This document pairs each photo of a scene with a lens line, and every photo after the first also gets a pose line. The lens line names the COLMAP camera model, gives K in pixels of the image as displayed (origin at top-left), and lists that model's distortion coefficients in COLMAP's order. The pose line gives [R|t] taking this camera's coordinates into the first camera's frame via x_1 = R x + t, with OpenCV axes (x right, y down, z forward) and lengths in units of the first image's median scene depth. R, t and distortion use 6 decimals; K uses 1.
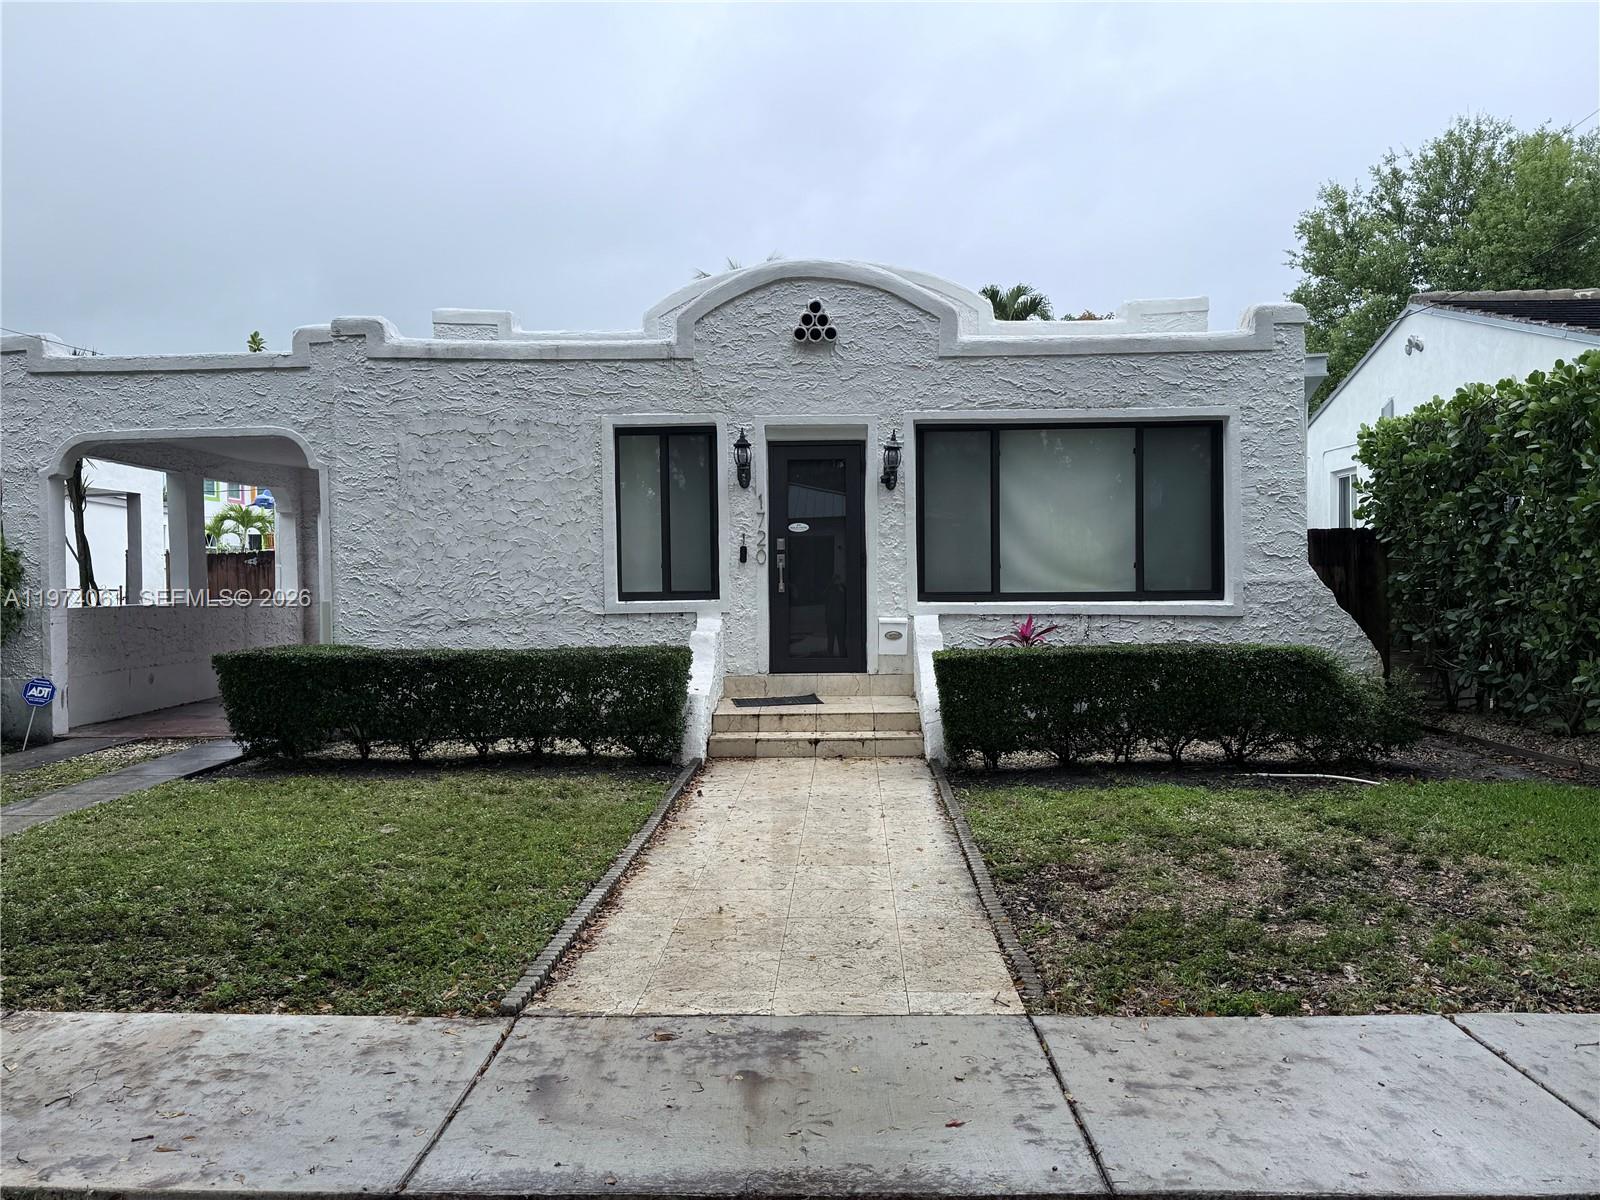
lens RADIAL K [[1258.1, 0, 811.1], [0, 1258.1, 597.9], [0, 0, 1]] dist [0.112675, -0.161526]
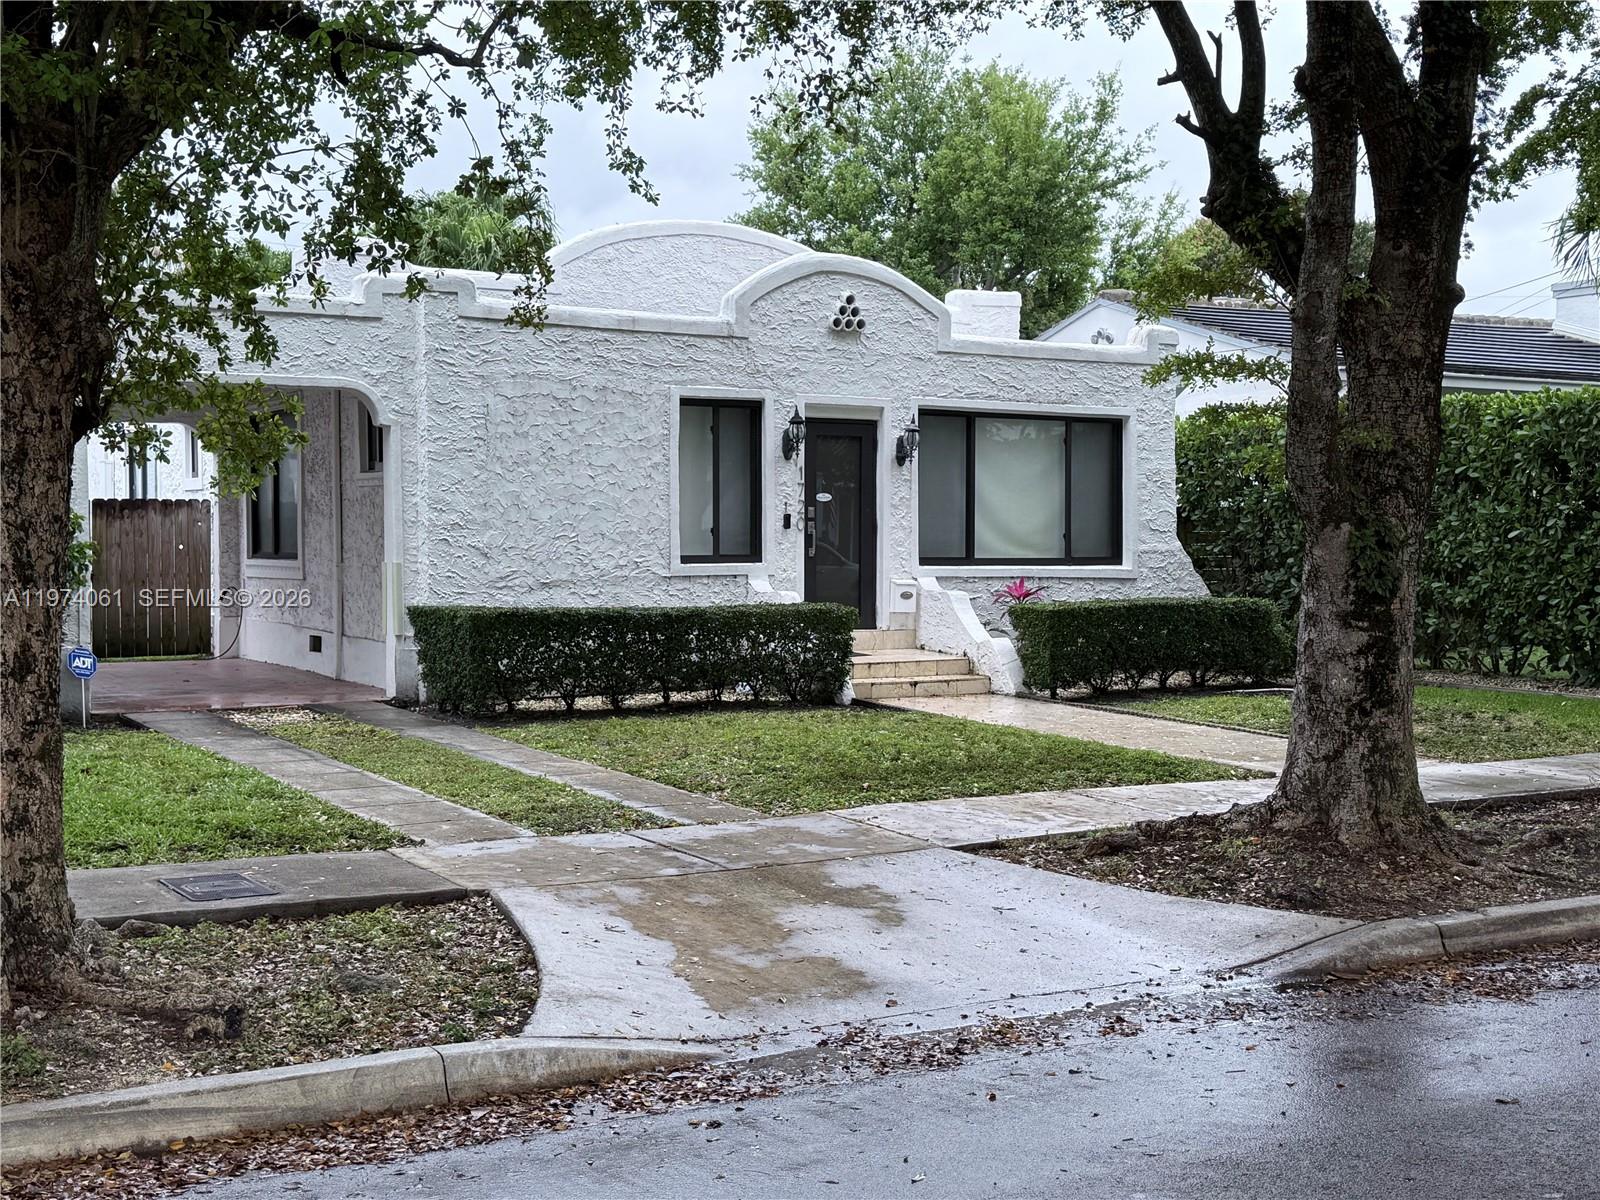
lens RADIAL K [[1946.2, 0, 809.7], [0, 1946.2, 608.1], [0, 0, 1]] dist [0.089326, 0.000000]
pose [[0.847276, -0.007132, 0.531104, -0.926023], [-0.003622, 0.999809, 0.019203, 0.007937], [-0.531140, -0.018194, 0.847089, -0.432178]]
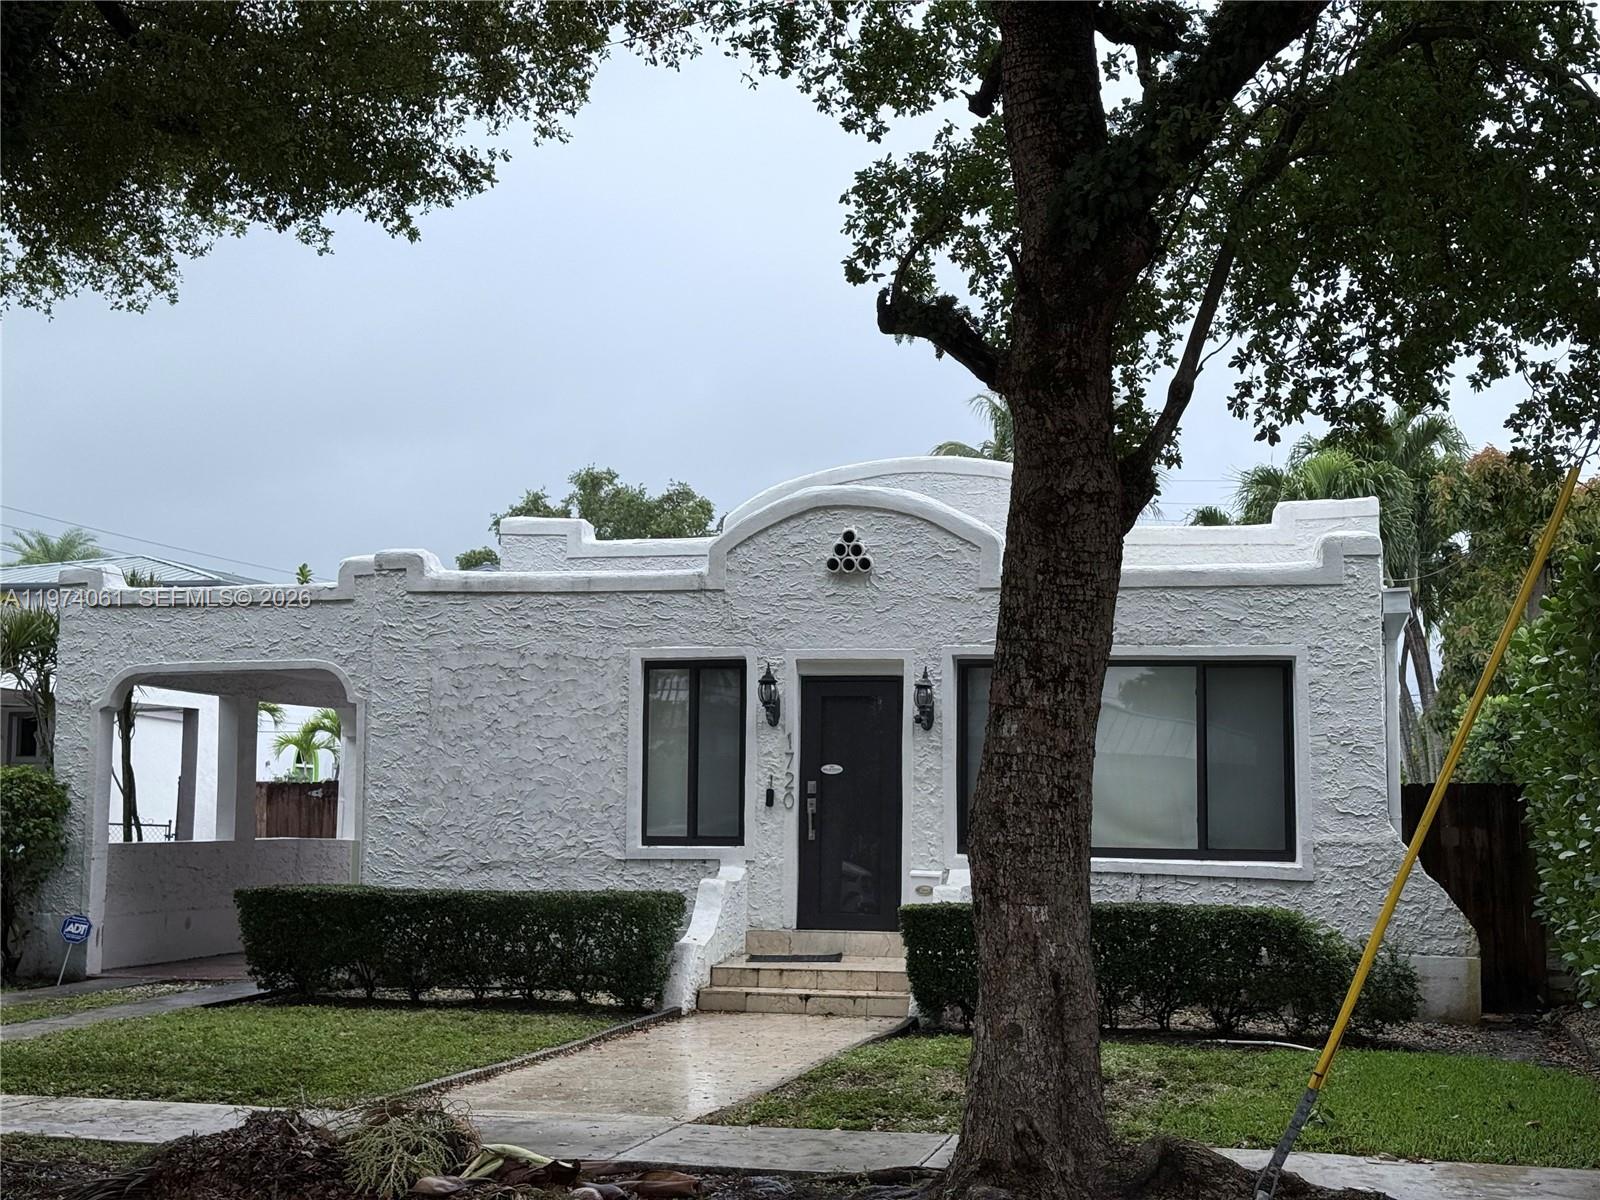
lens RADIAL K [[2220.8, 0, 831.3], [0, 2220.8, 596.8], [0, 0, 1]] dist [0.146534, 0.000000]
pose [[0.976590, -0.000276, -0.215110, 0.342825], [-0.024683, 0.993251, -0.113332, 0.003048], [0.213689, 0.115988, 0.969992, -0.599453]]
